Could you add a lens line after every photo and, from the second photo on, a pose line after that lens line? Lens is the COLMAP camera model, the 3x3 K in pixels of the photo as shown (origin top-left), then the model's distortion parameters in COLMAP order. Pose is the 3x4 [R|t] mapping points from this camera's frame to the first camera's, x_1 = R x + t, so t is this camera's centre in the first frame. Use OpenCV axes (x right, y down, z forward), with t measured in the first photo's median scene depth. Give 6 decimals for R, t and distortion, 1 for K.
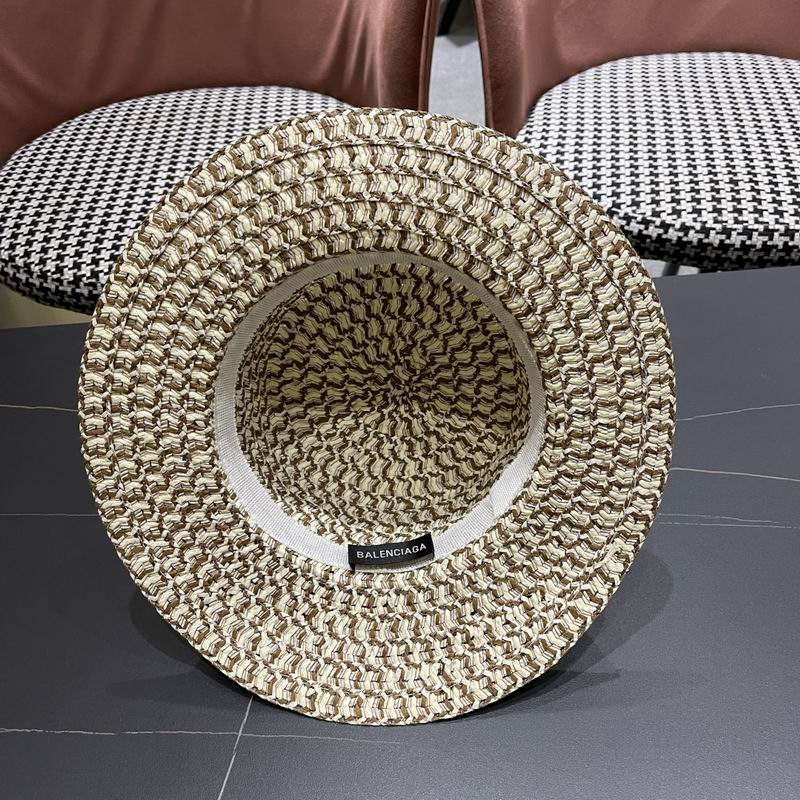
lens RADIAL K [[834.2, 0, 405.3], [0, 834.2, 405.8], [0, 0, 1]] dist [0.013382, 0.000000]
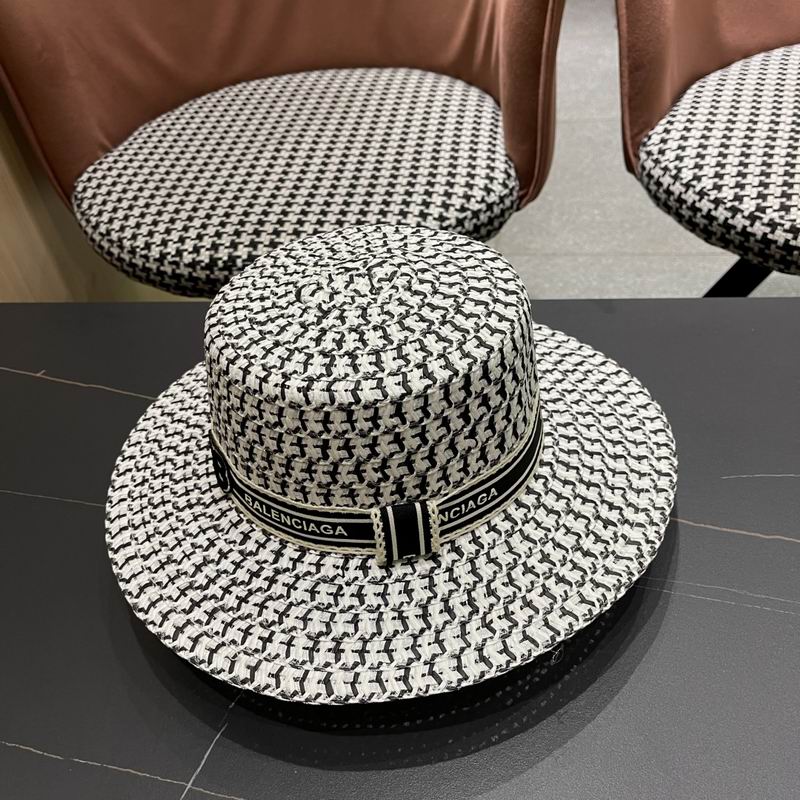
lens RADIAL K [[834.2, 0, 403.8], [0, 834.2, 394.9], [0, 0, 1]] dist [0.013382, 0.000000]
pose [[0.975987, 0.094389, -0.196315, 0.084959], [-0.096273, 0.995355, -0.000052, -0.018309], [0.195398, 0.018950, 0.980541, 0.104375]]
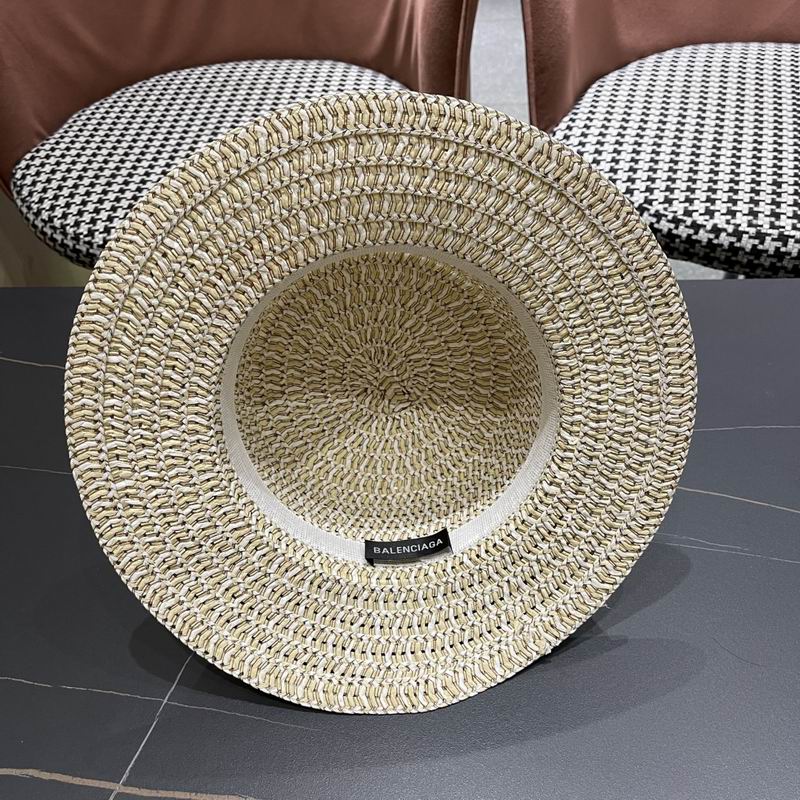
lens RADIAL K [[834.2, 0, 402.8], [0, 834.2, 401.6], [0, 0, 1]] dist [0.013382, 0.000000]
pose [[0.990723, 0.083532, -0.107191, 0.096035], [-0.080799, 0.996291, 0.029602, -0.016346], [0.109266, -0.020666, 0.993798, 0.009256]]
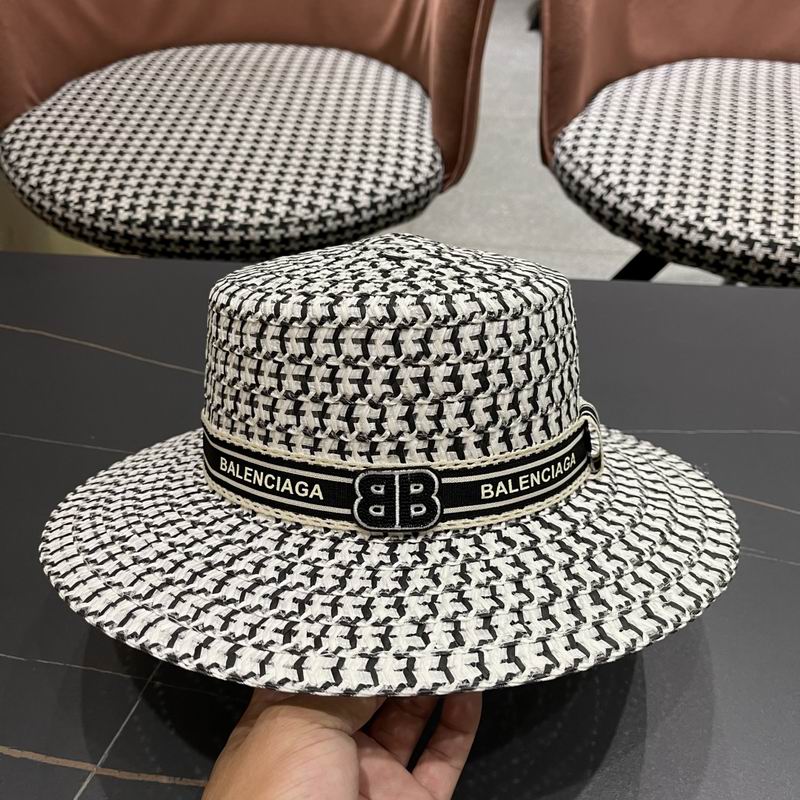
lens RADIAL K [[834.2, 0, 400.6], [0, 834.2, 413.6], [0, 0, 1]] dist [0.013382, 0.000000]
pose [[0.987901, 0.138345, -0.070090, 0.062771], [-0.137628, 0.990371, 0.014984, 0.019435], [0.071488, -0.005156, 0.997428, 0.037053]]
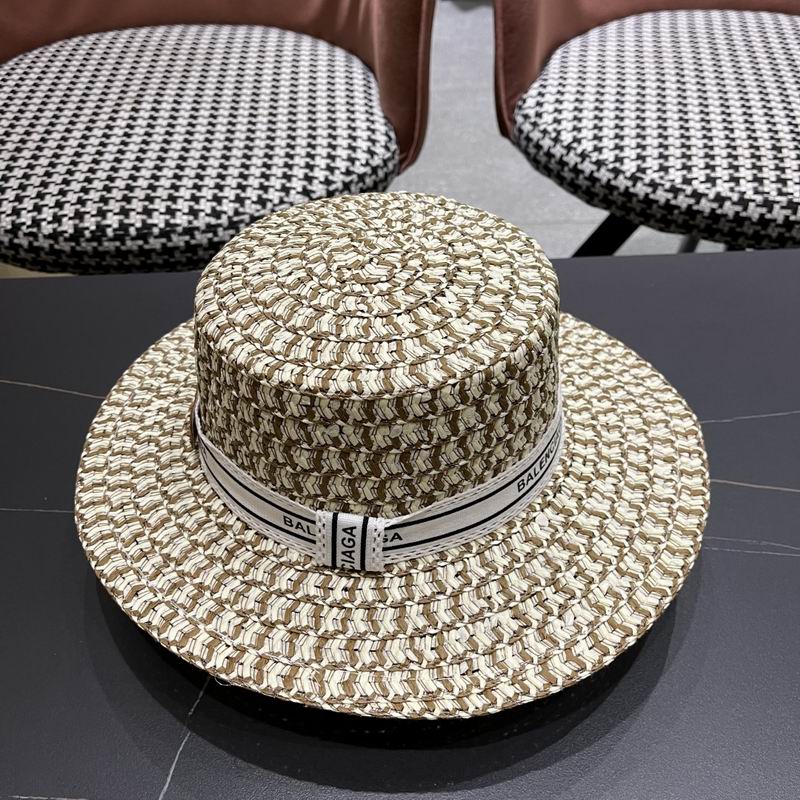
lens RADIAL K [[834.2, 0, 403.5], [0, 834.2, 402.7], [0, 0, 1]] dist [0.013382, 0.000000]
pose [[0.999113, 0.040165, 0.012681, 0.003146], [-0.040394, 0.999015, 0.018359, -0.003081], [-0.011931, -0.018855, 0.999751, 0.126629]]
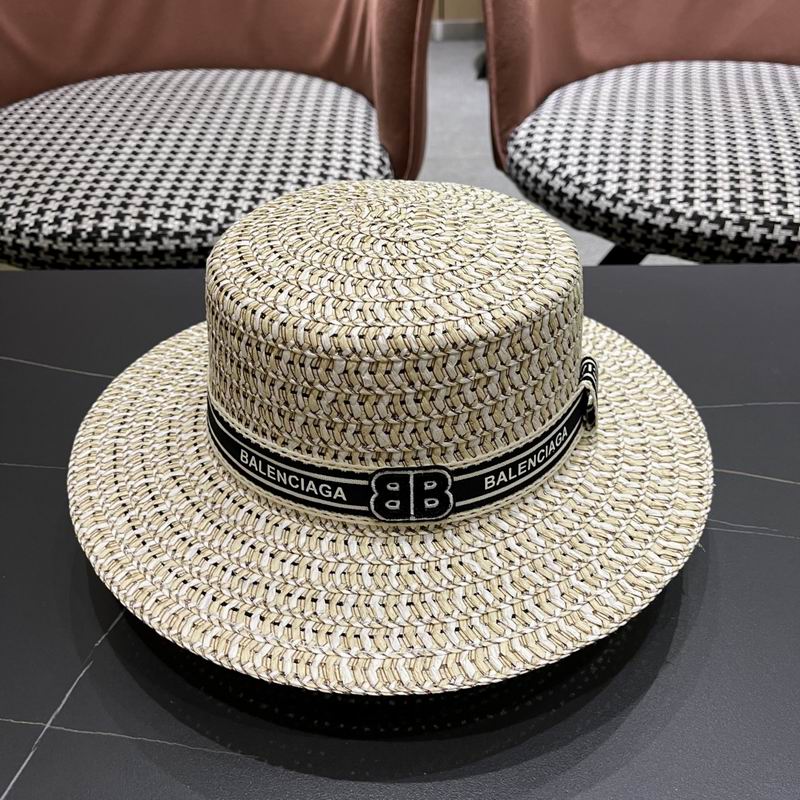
lens RADIAL K [[834.2, 0, 401.8], [0, 834.2, 399.1], [0, 0, 1]] dist [0.013382, 0.000000]
pose [[0.995940, 0.076450, -0.047524, 0.078702], [-0.080185, 0.993366, -0.082424, 0.073210], [0.040908, 0.085900, 0.995464, 0.122763]]
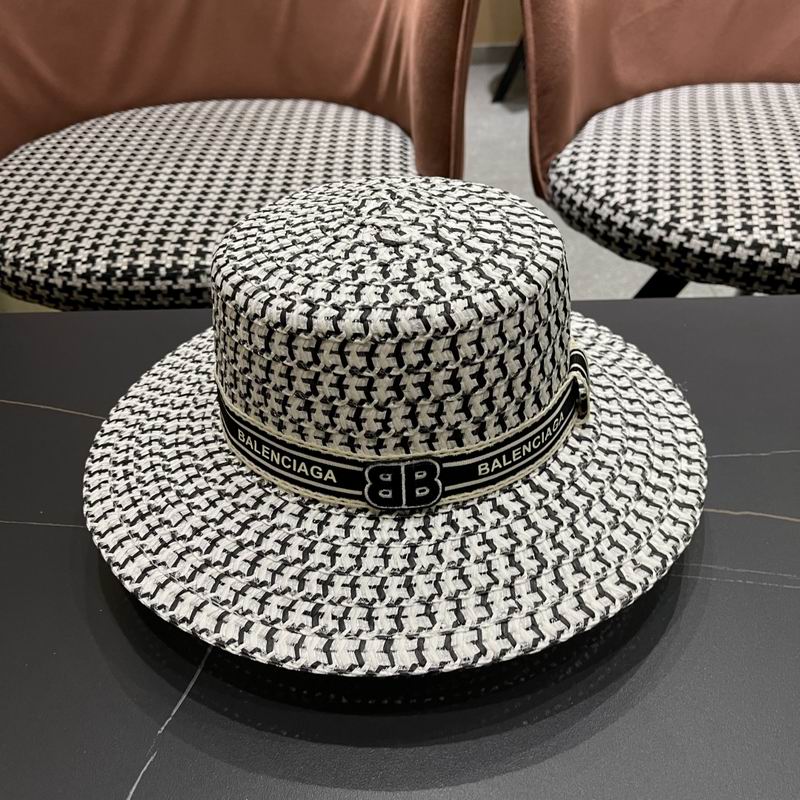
lens RADIAL K [[834.2, 0, 403.8], [0, 834.2, 398.5], [0, 0, 1]] dist [0.013382, 0.000000]
pose [[0.996516, 0.061345, -0.056505, 0.034915], [-0.067136, 0.991985, -0.107044, 0.053432], [0.049485, 0.110465, 0.992647, 0.155641]]
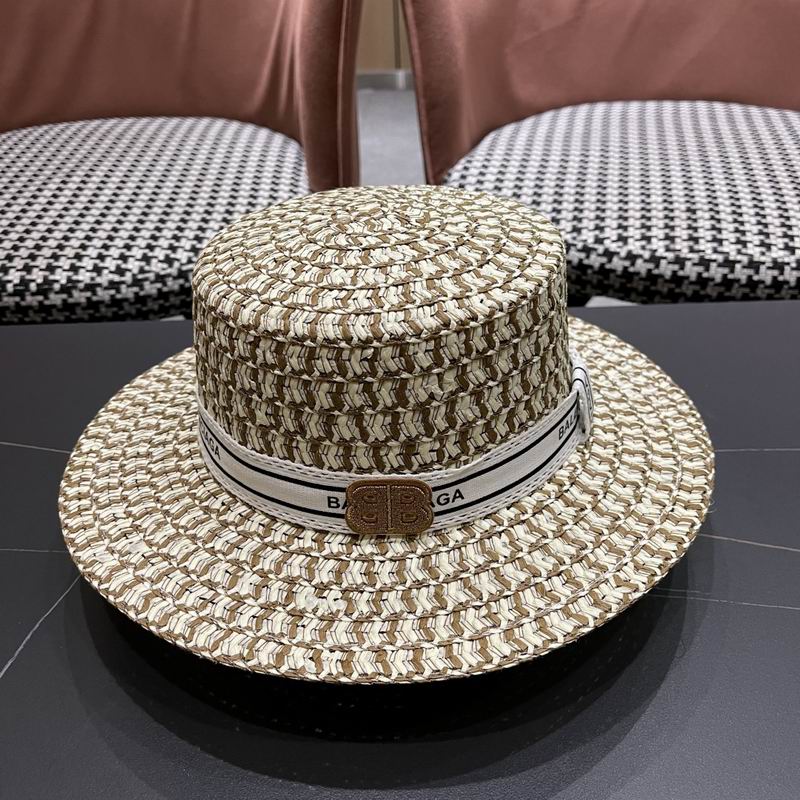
lens RADIAL K [[834.2, 0, 404.5], [0, 834.2, 402.3], [0, 0, 1]] dist [0.013382, 0.000000]
pose [[0.998701, 0.046595, -0.020630, 0.124785], [-0.048948, 0.989753, -0.134140, 0.057664], [0.014168, 0.134975, 0.990748, 0.170103]]
